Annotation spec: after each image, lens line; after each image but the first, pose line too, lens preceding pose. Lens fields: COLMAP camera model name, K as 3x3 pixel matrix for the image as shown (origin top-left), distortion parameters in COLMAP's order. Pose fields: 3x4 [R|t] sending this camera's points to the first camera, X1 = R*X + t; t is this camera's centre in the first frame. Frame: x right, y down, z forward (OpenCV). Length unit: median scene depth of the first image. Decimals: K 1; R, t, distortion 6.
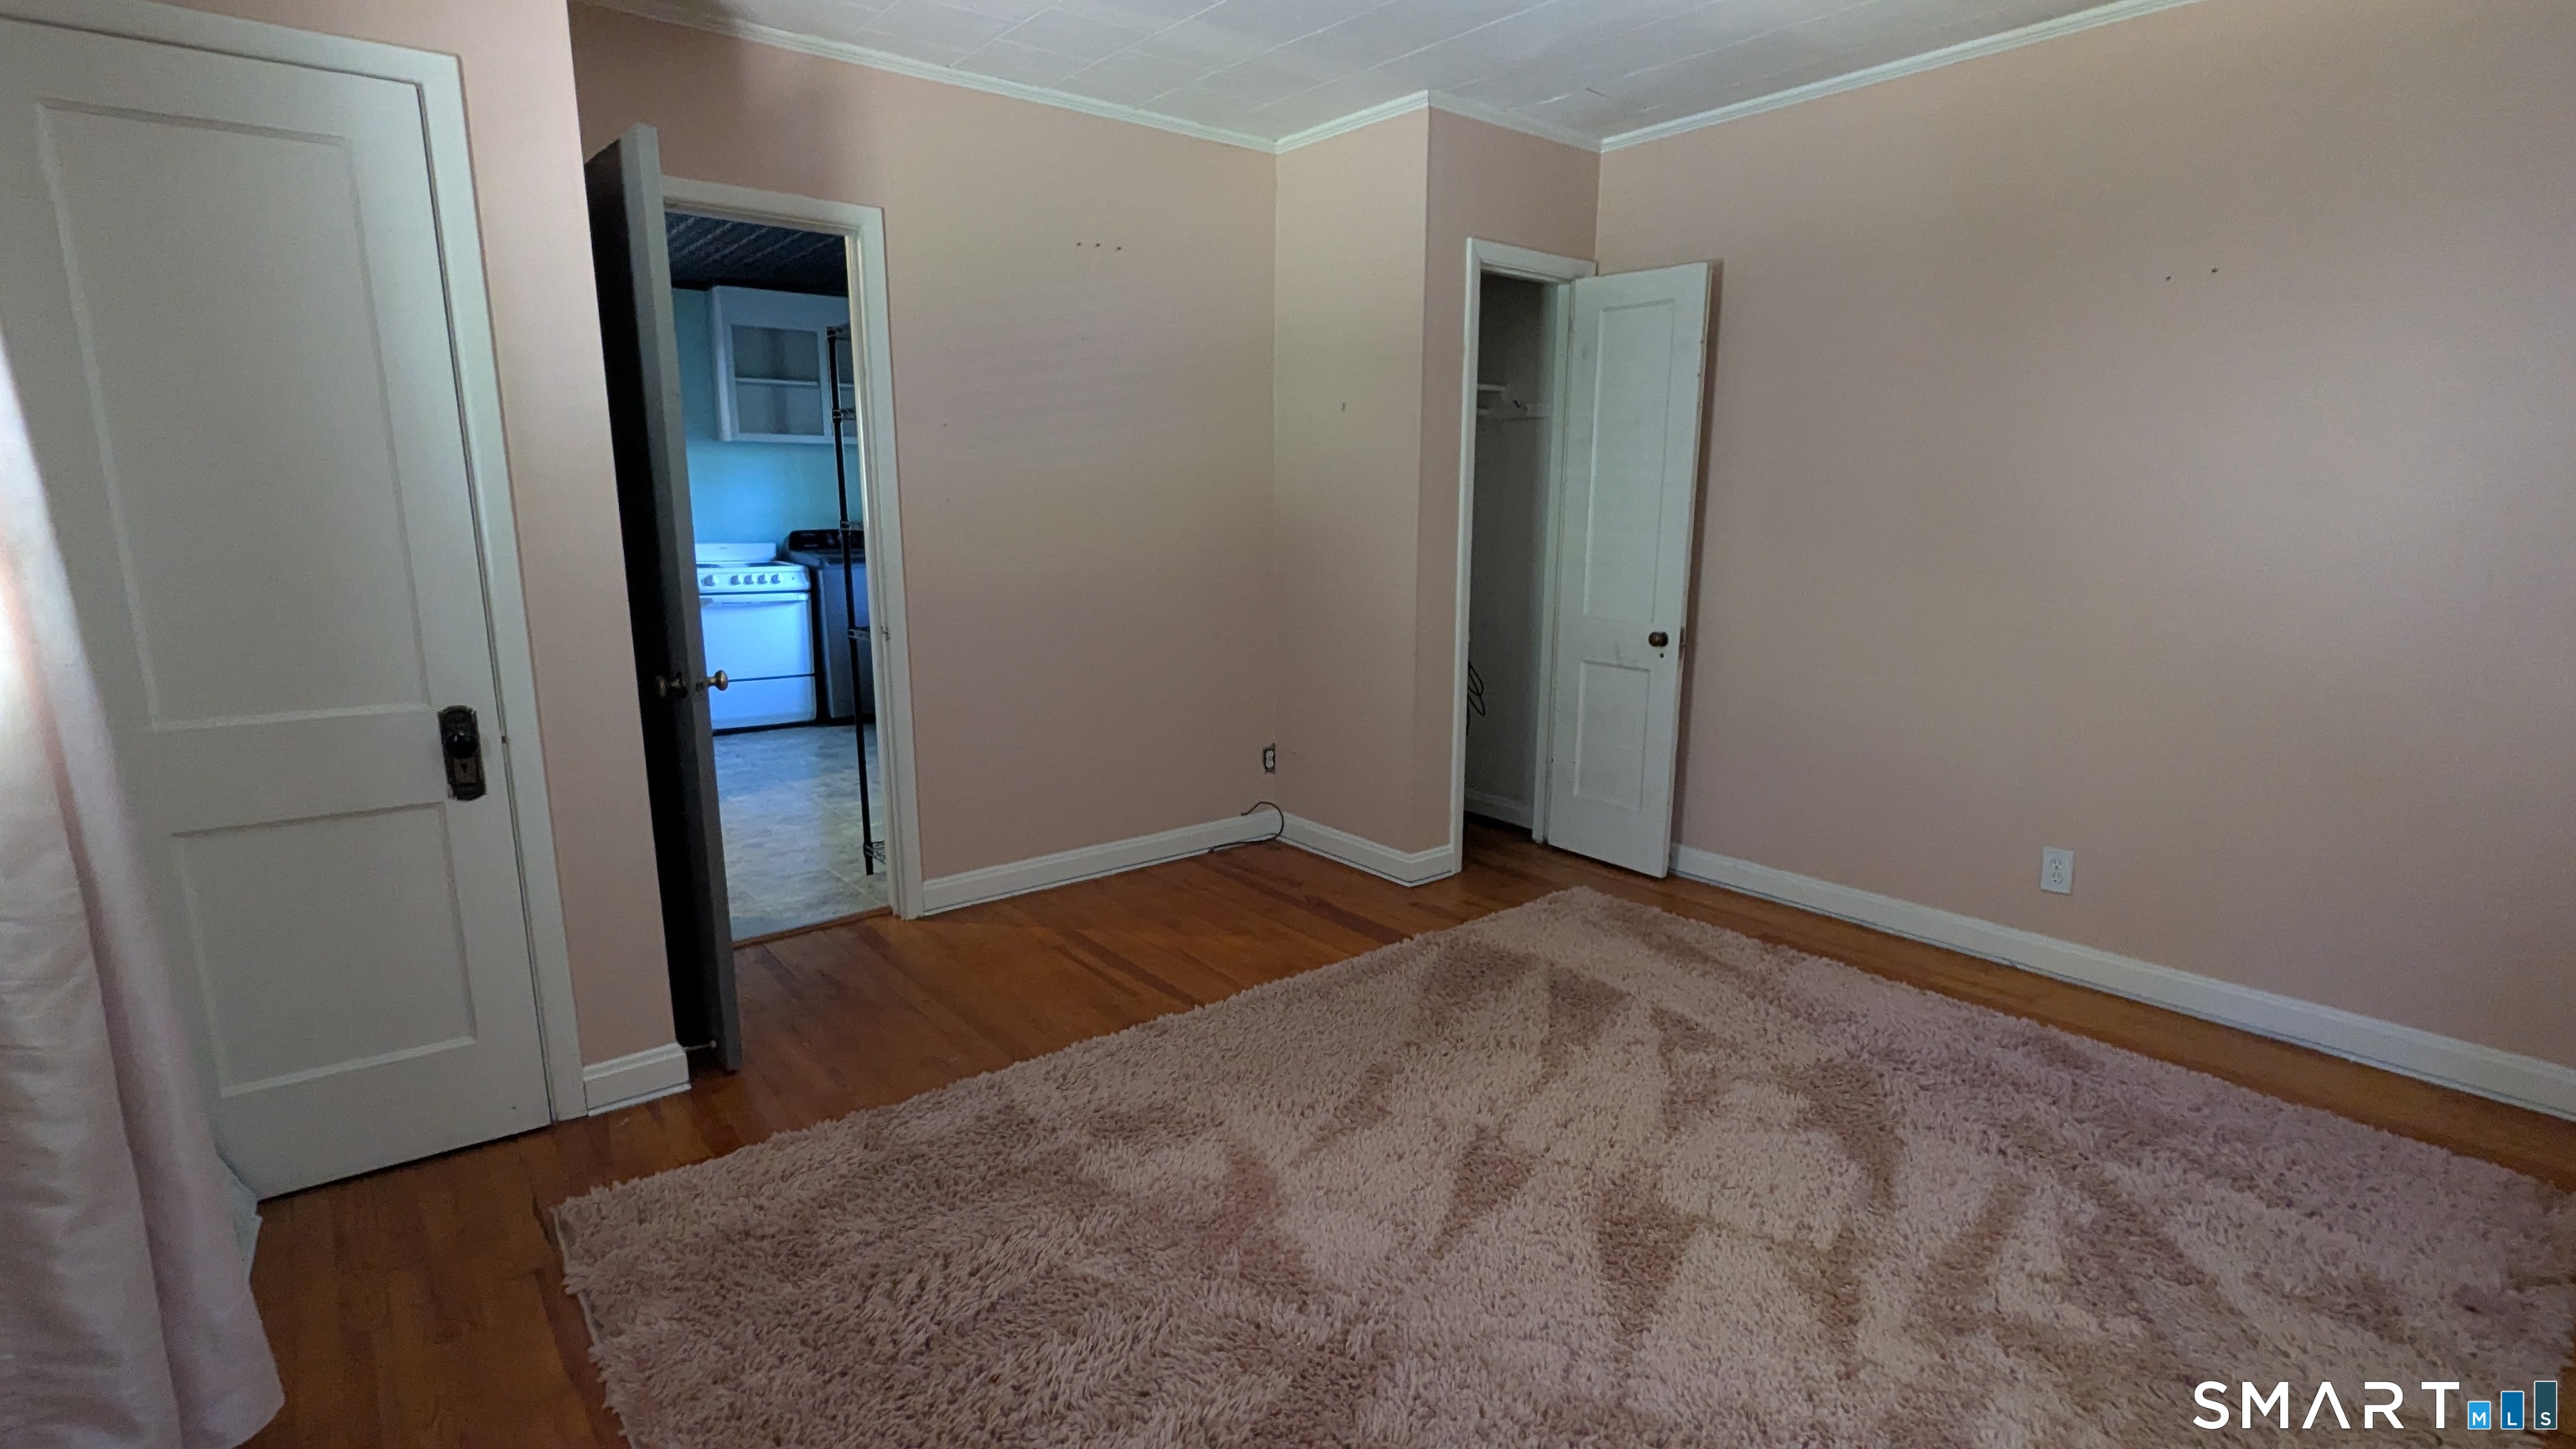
lens RADIAL K [[1217.4, 0, 1295.1], [0, 1217.4, 726.7], [0, 0, 1]] dist [0.017247, -0.001554]
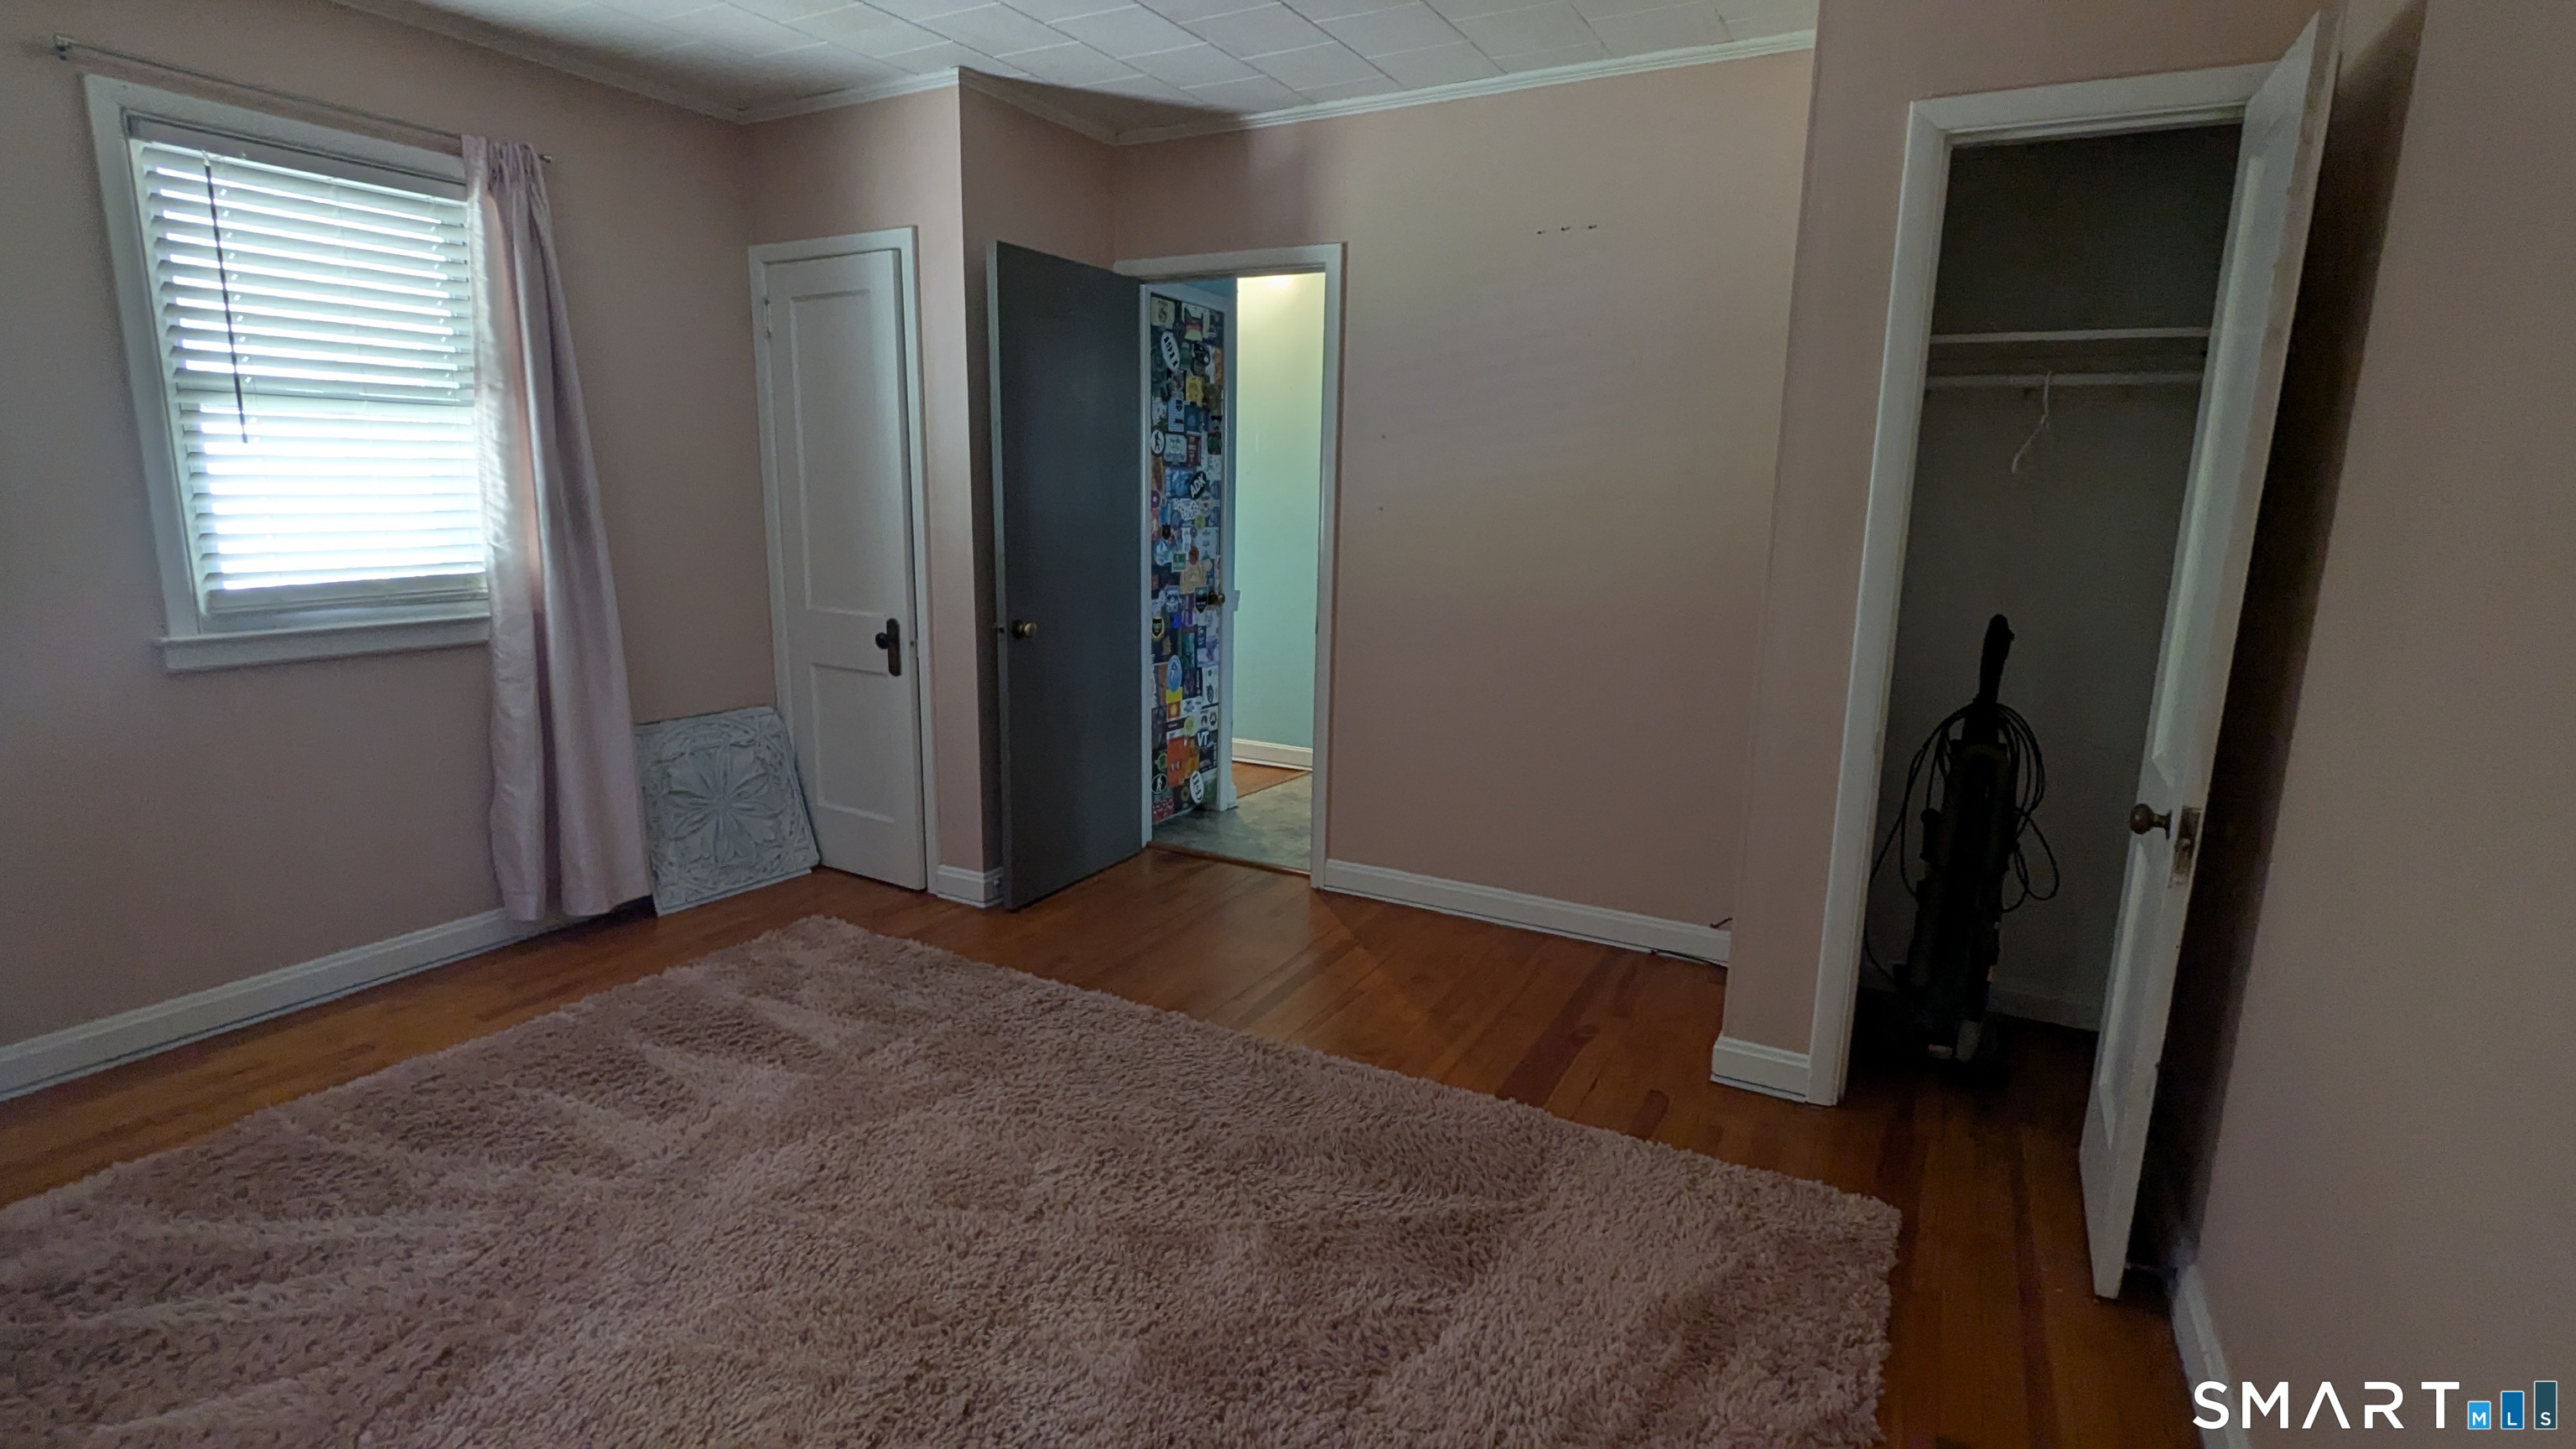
lens RADIAL K [[1217.4, 0, 1293.6], [0, 1217.4, 724.5], [0, 0, 1]] dist [0.017247, -0.001554]
pose [[0.377769, 0.178712, -0.908489, 0.642369], [-0.197136, 0.974223, 0.109669, -0.101323], [0.904670, 0.137666, 0.403262, 0.516214]]
